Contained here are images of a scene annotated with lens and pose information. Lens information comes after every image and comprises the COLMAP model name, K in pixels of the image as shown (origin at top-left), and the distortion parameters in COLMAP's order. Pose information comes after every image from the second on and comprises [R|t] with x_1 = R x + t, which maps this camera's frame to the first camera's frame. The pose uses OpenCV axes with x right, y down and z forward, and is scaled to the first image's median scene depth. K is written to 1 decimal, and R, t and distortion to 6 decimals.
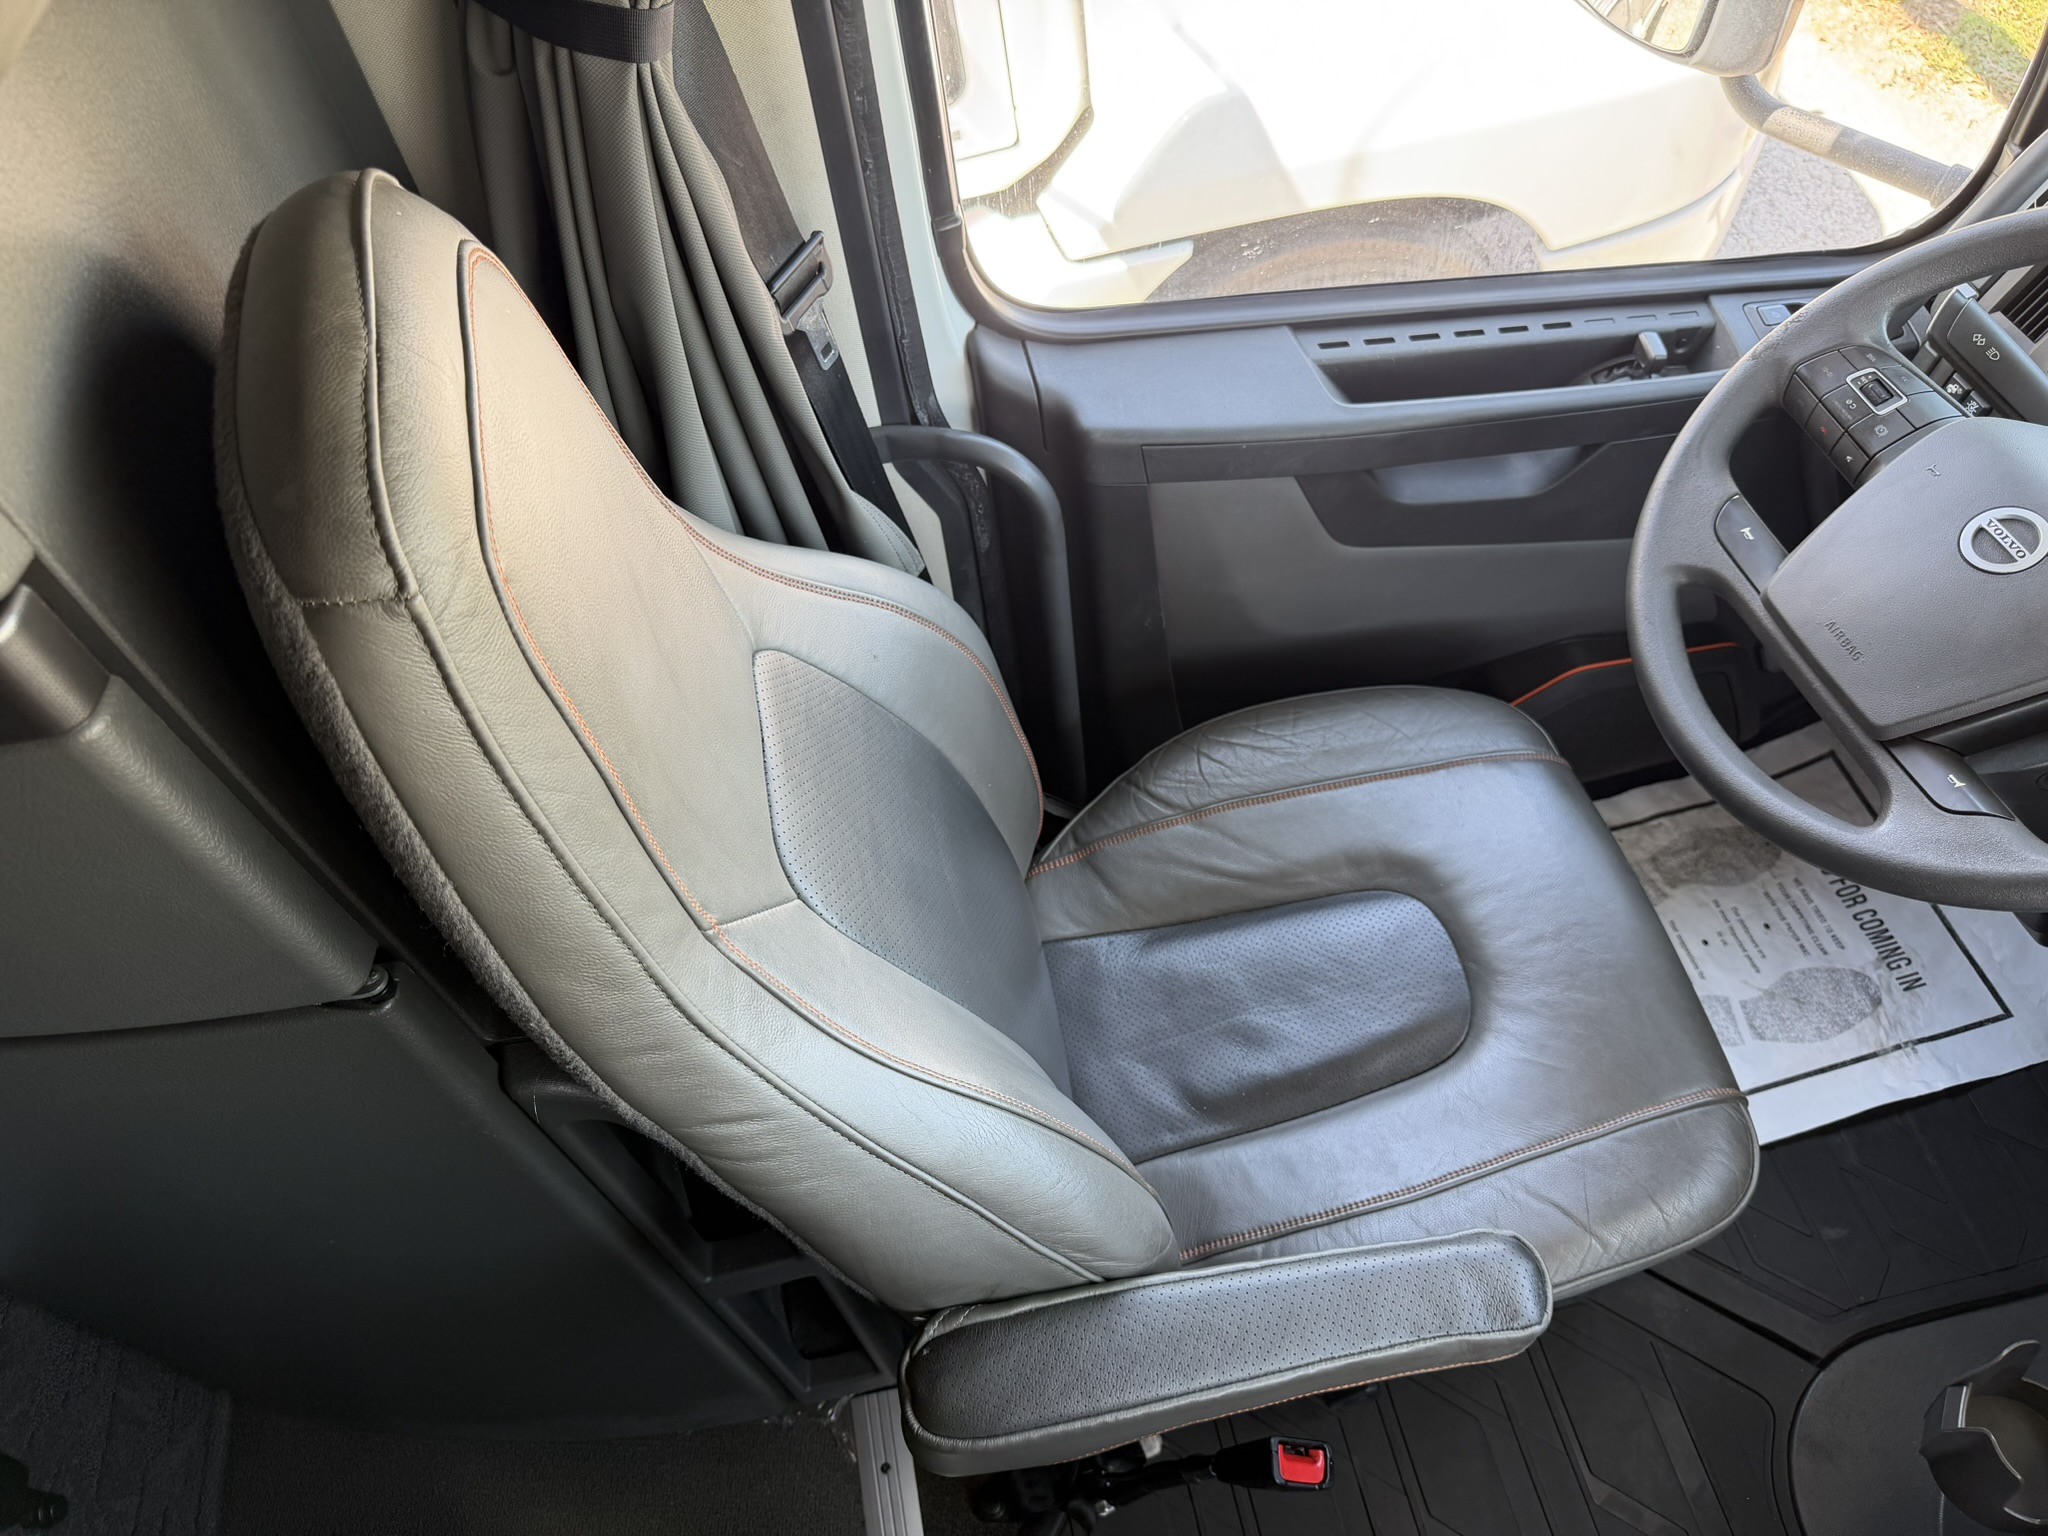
lens RADIAL K [[1511.8, 0, 1024.0], [0, 1511.8, 768.0], [0, 0, 1]] dist [-0.003222, -0.001045]
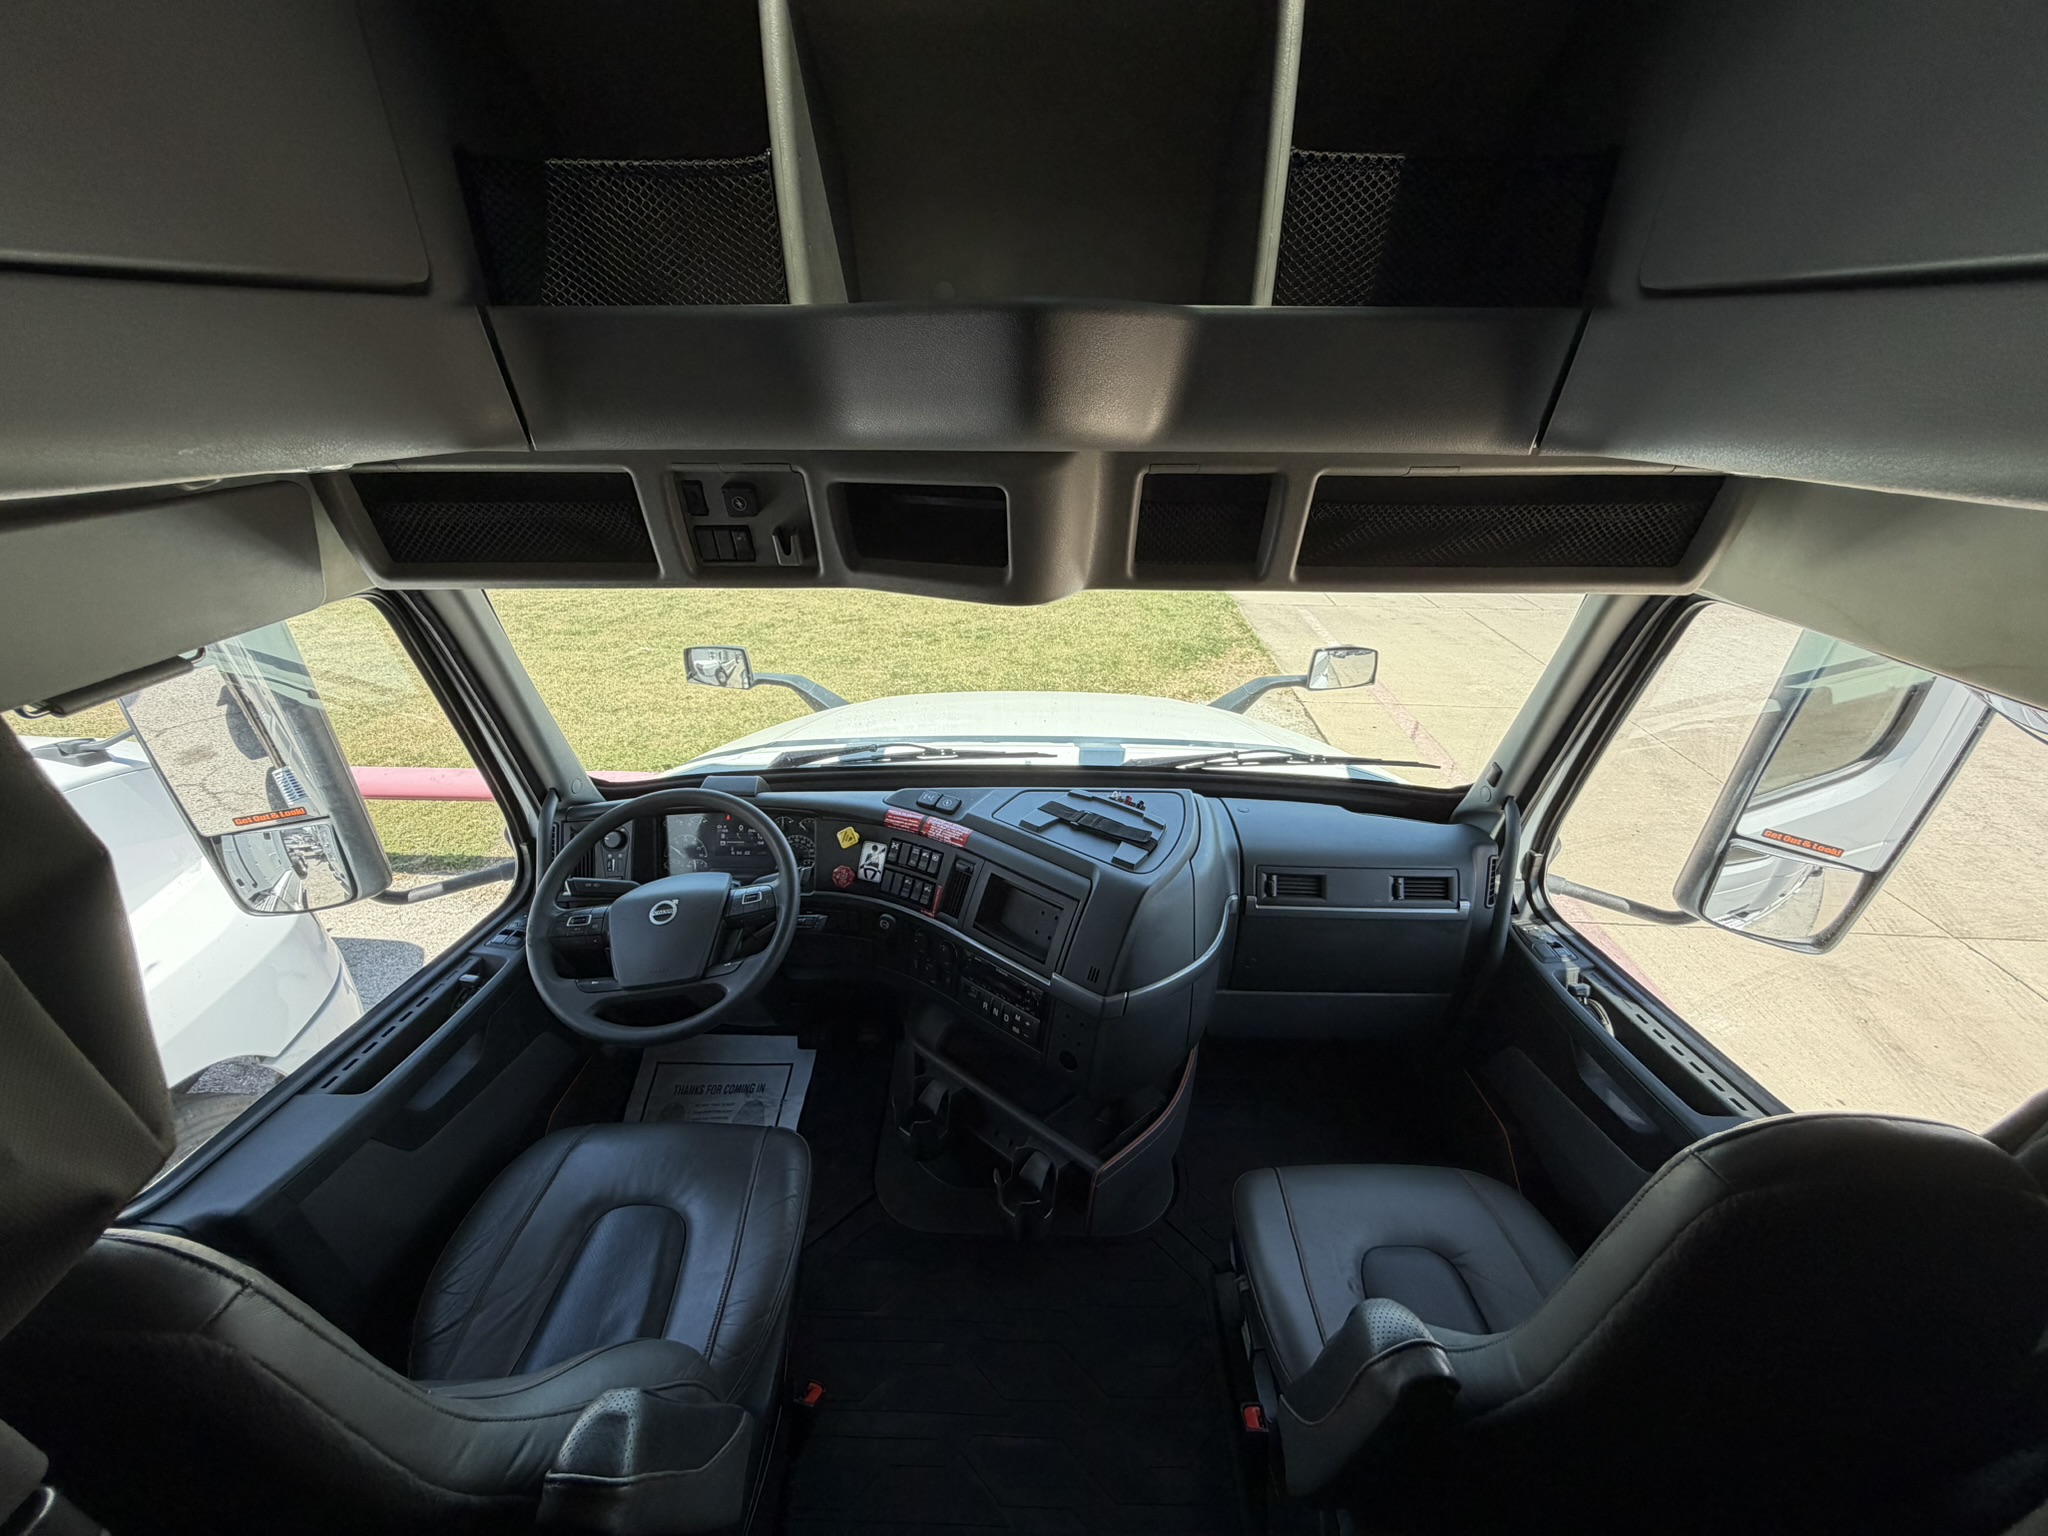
lens RADIAL K [[809.8, 0, 1022.8], [0, 809.8, 780.3], [0, 0, 1]] dist [-0.002094, -0.000142]
pose [[0.222518, -0.400405, 0.888910, -0.336143], [0.780300, 0.619761, 0.083838, 0.069699], [-0.584481, 0.674961, 0.450344, -0.190005]]
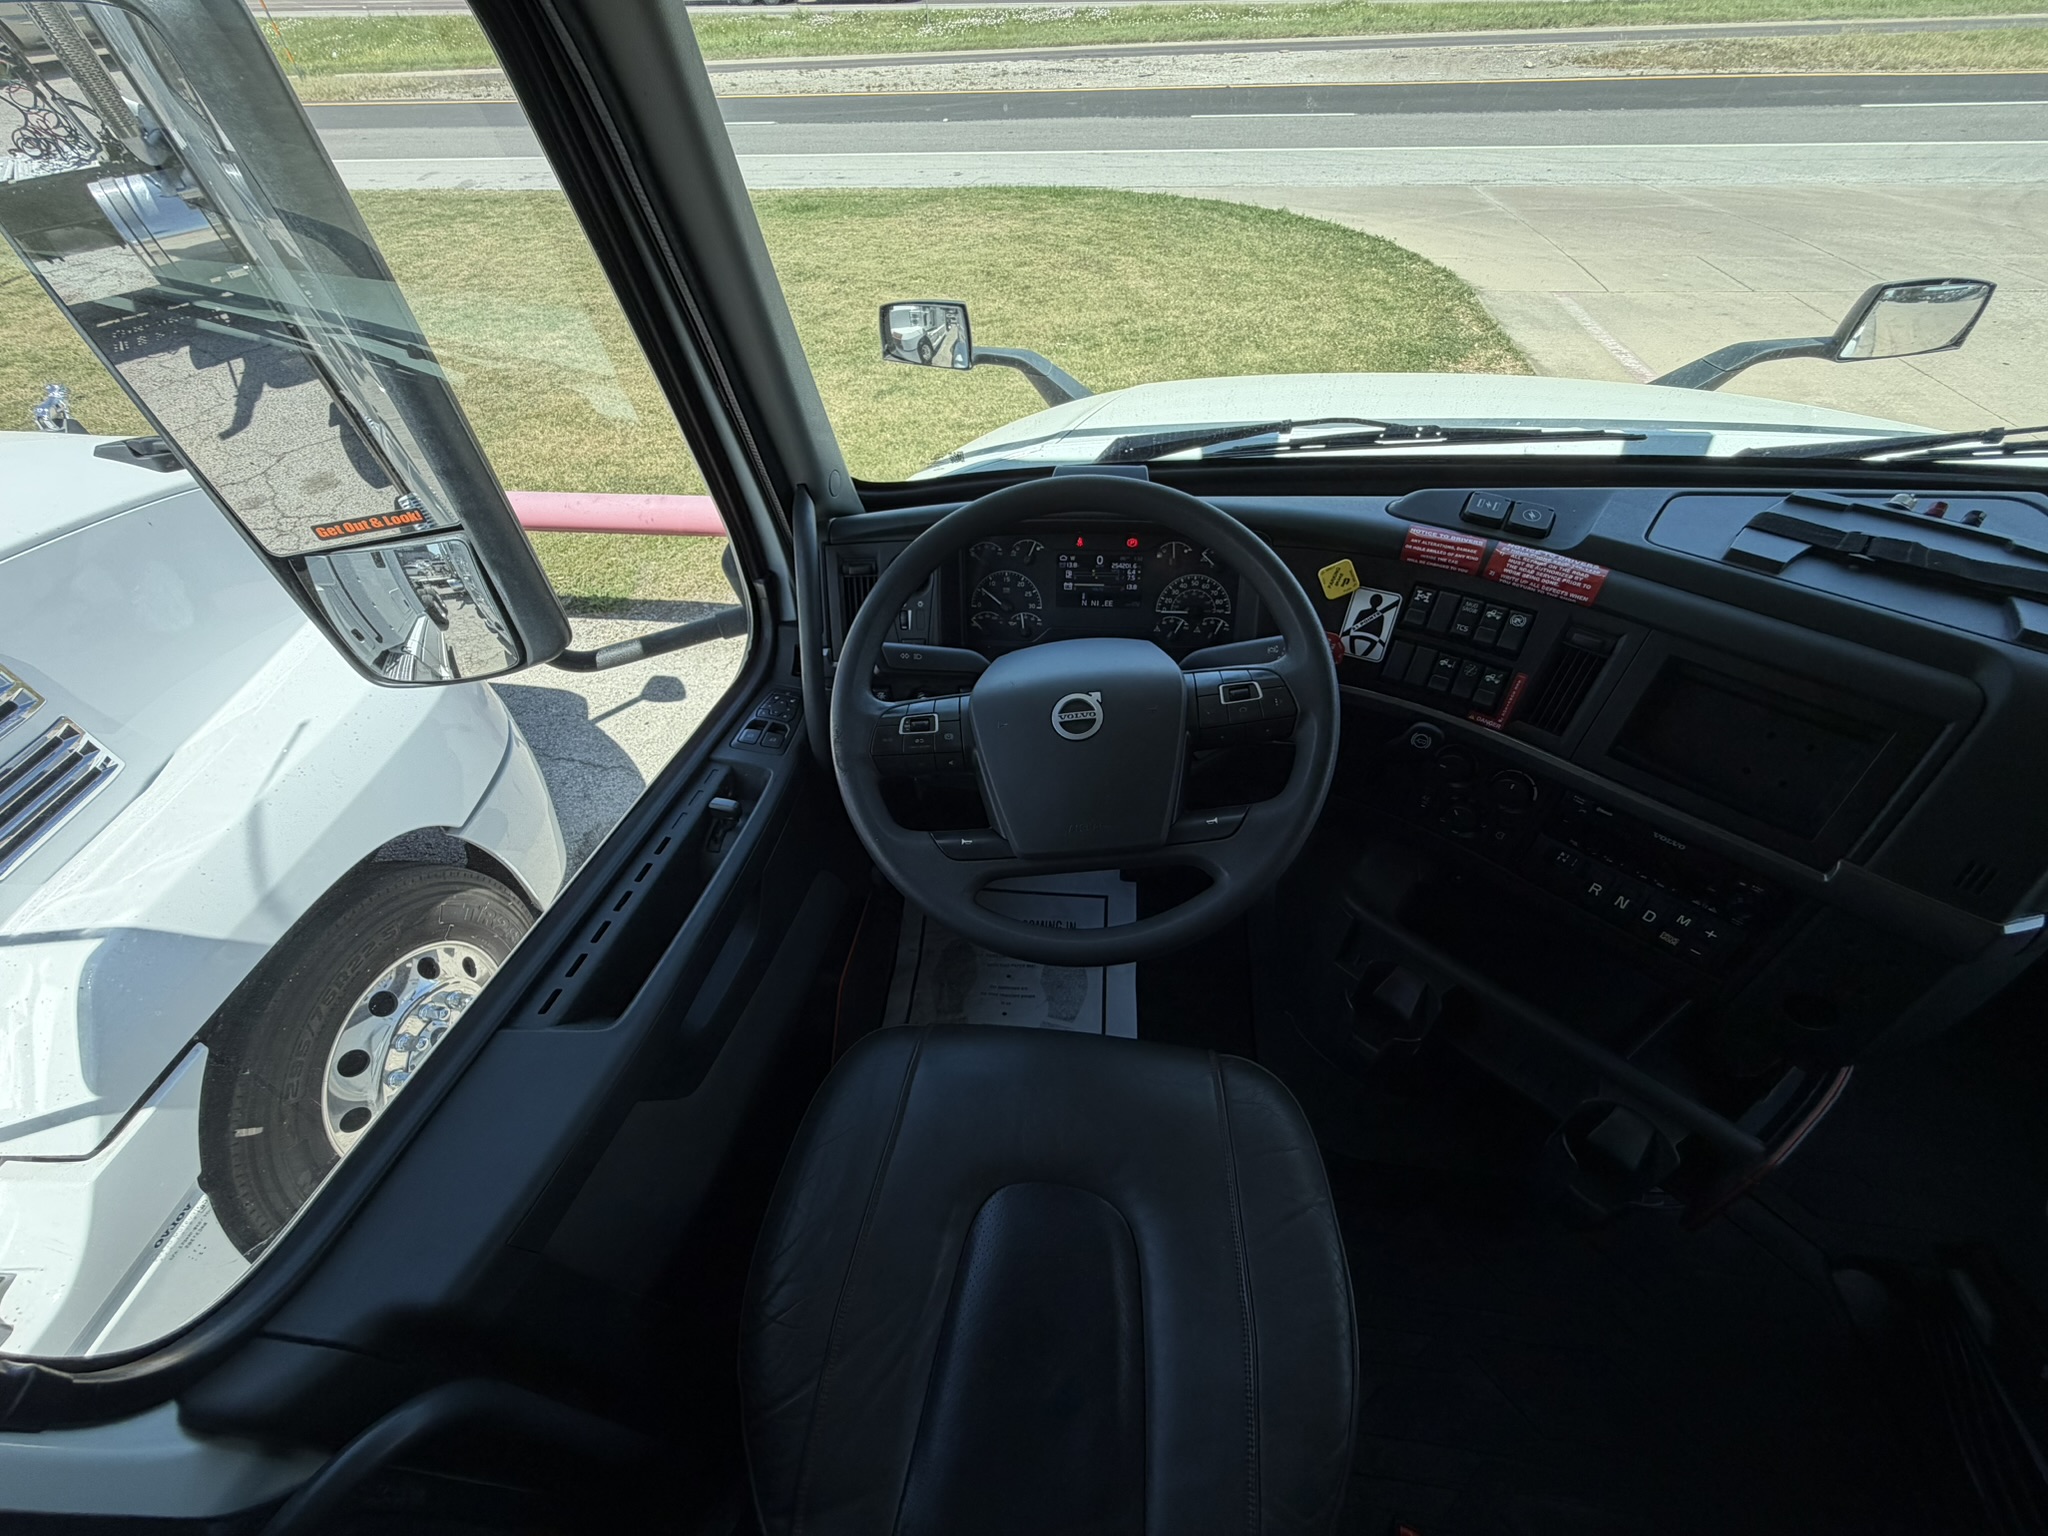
lens RADIAL K [[809.8, 0, 1022.8], [0, 809.8, 780.3], [0, 0, 1]] dist [-0.002094, -0.000142]
pose [[0.333782, -0.632336, 0.699100, 0.019103], [0.778412, 0.603178, 0.173925, -0.215694], [-0.531662, 0.486135, 0.693548, 0.361447]]
